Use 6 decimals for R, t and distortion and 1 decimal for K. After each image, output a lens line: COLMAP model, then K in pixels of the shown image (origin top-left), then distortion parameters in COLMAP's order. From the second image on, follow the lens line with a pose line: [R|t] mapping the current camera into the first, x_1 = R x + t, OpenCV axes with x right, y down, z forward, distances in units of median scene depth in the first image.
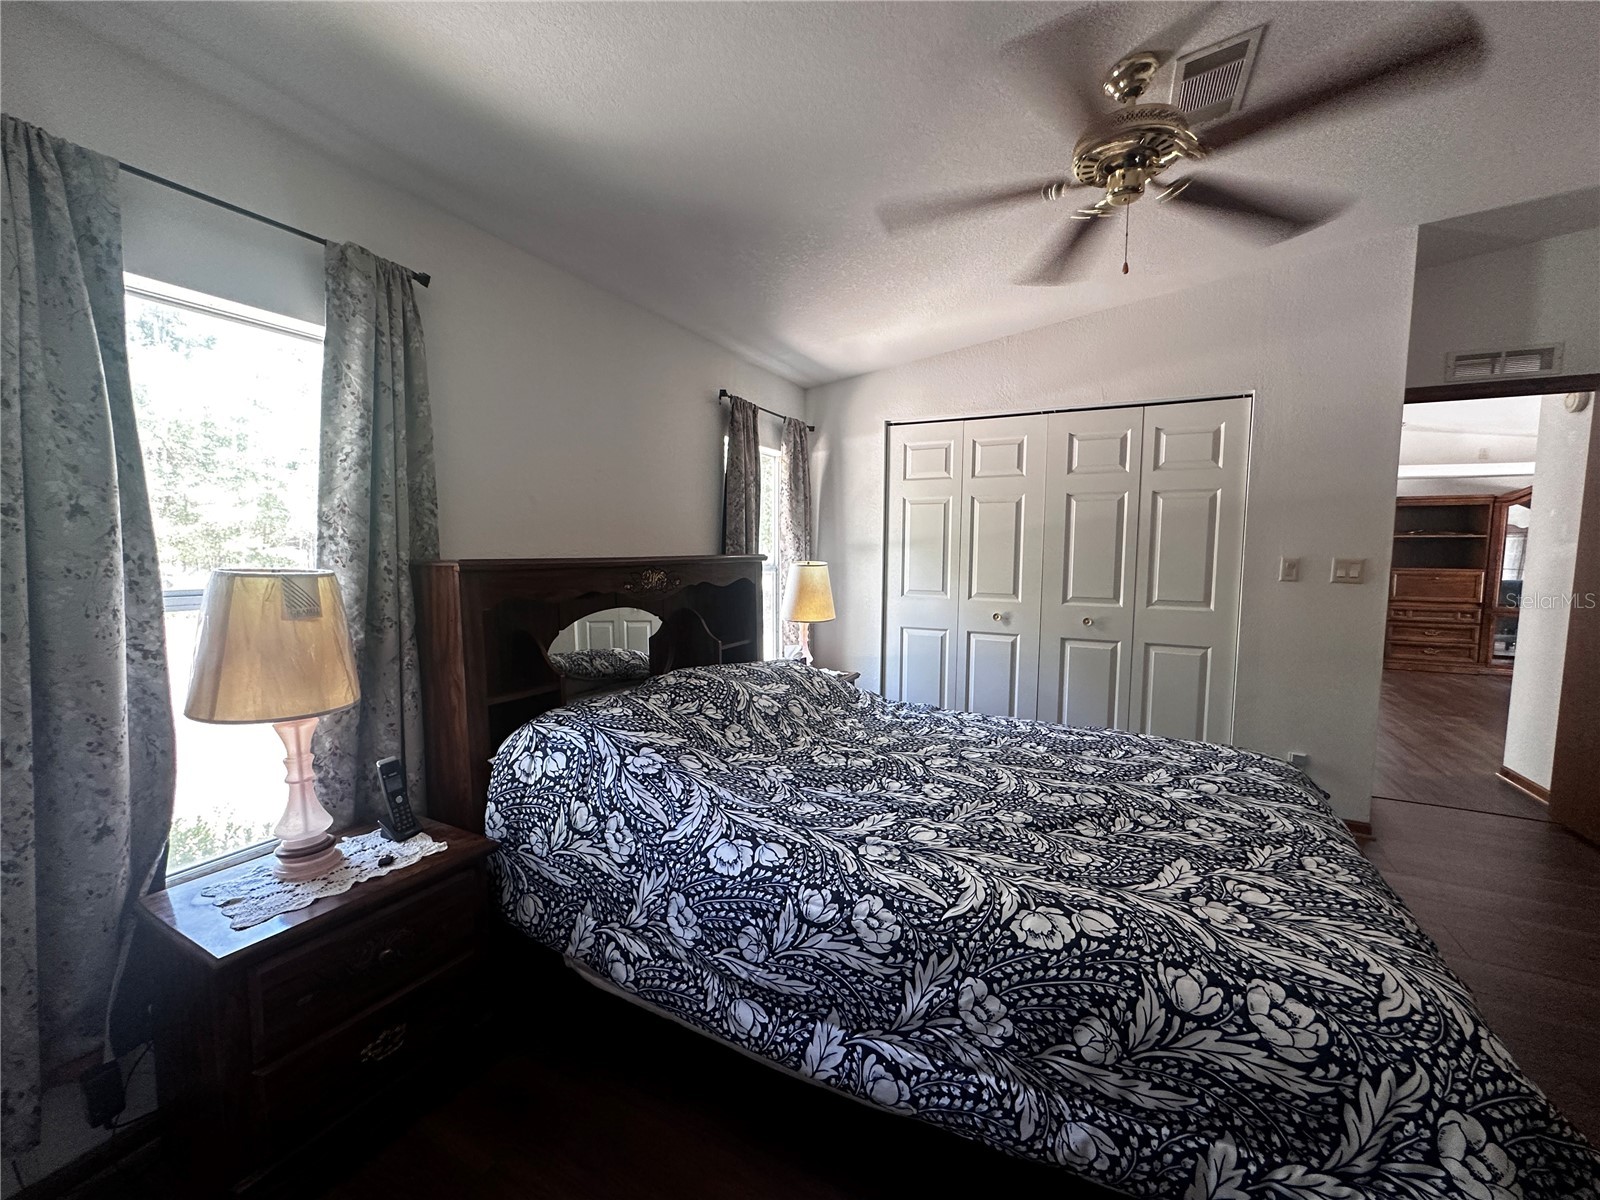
lens RADIAL K [[644.7, 0, 800.0], [0, 644.7, 600.0], [0, 0, 1]] dist [-0.000211, 0.001220]
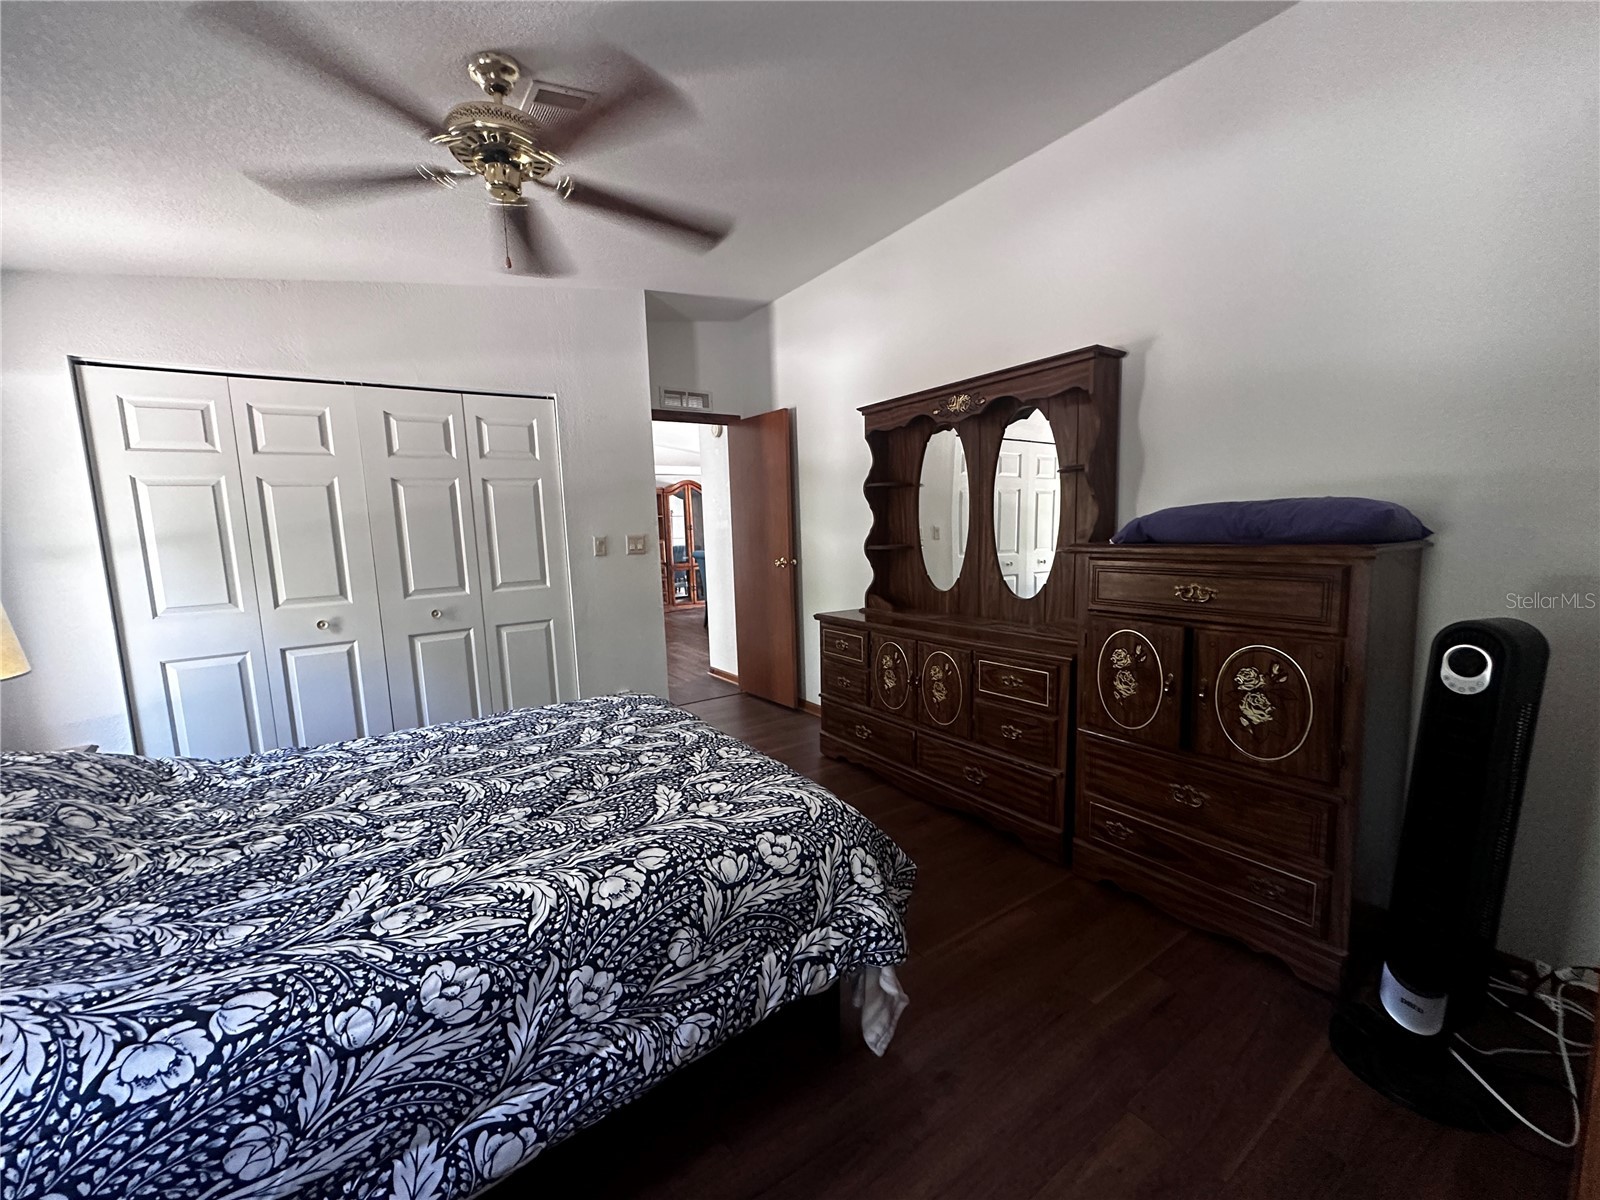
lens RADIAL K [[644.7, 0, 800.0], [0, 644.7, 600.0], [0, 0, 1]] dist [-0.000211, 0.001220]
pose [[0.484617, -0.130914, 0.864874, -0.273191], [0.112122, 0.989878, 0.087010, -0.021414], [-0.867511, 0.054805, 0.494390, 0.137321]]
